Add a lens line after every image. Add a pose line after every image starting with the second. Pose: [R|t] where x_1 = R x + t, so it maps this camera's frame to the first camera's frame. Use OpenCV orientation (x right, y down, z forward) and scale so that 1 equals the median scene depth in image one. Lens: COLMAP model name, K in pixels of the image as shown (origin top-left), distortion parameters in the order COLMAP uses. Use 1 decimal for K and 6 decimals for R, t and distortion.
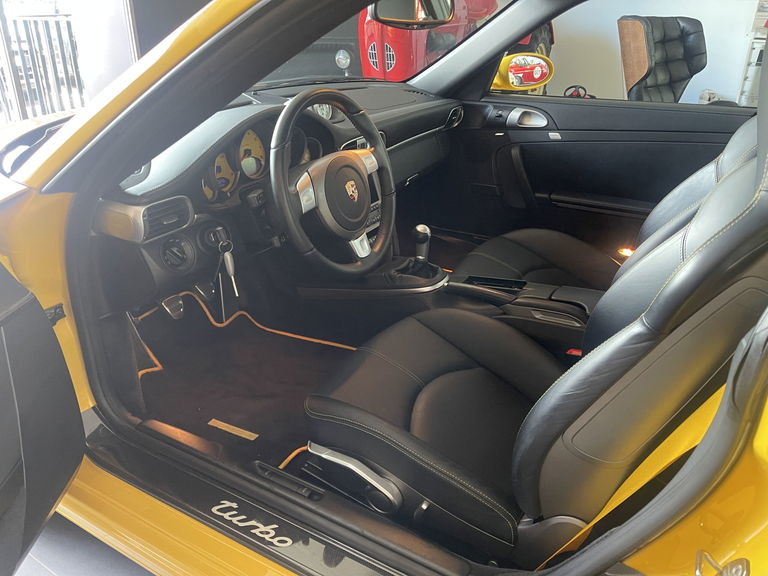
lens RADIAL K [[588.8, 0, 384.0], [0, 588.8, 288.0], [0, 0, 1]] dist [0.084819, -0.125298]
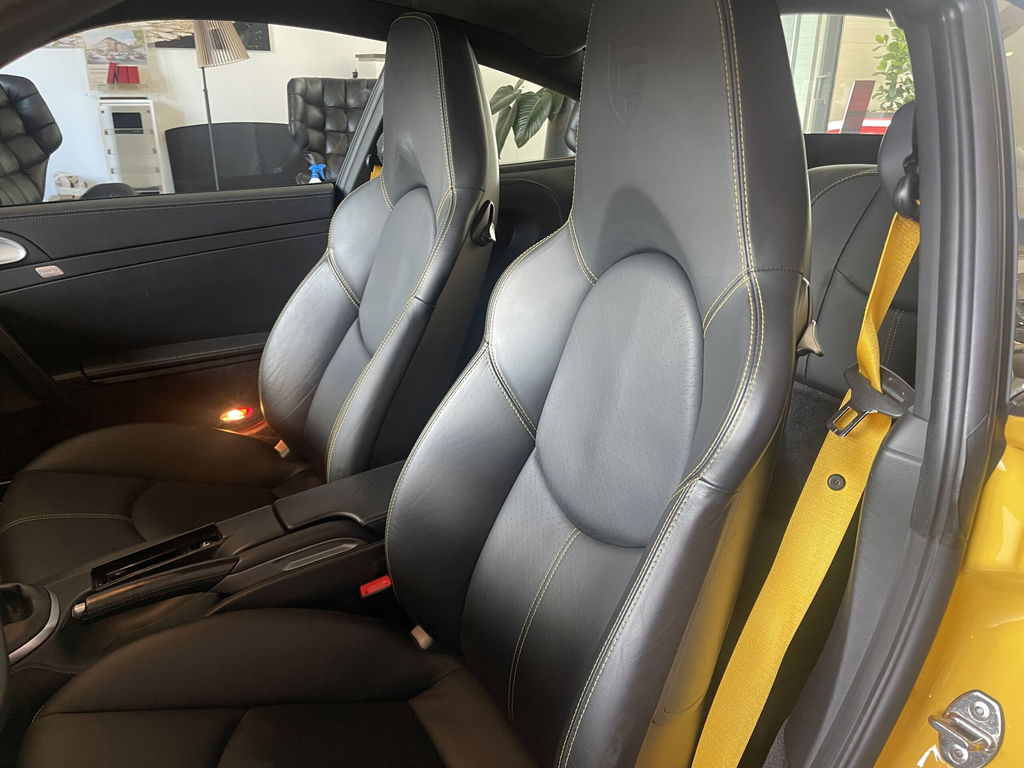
lens RADIAL K [[785.1, 0, 512.0], [0, 785.1, 384.0], [0, 0, 1]] dist [0.084819, -0.125298]
pose [[0.482449, -0.321217, 0.814900, -0.150780], [0.368257, 0.918500, 0.144033, -0.108297], [-0.794752, 0.230604, 0.561419, 0.263271]]
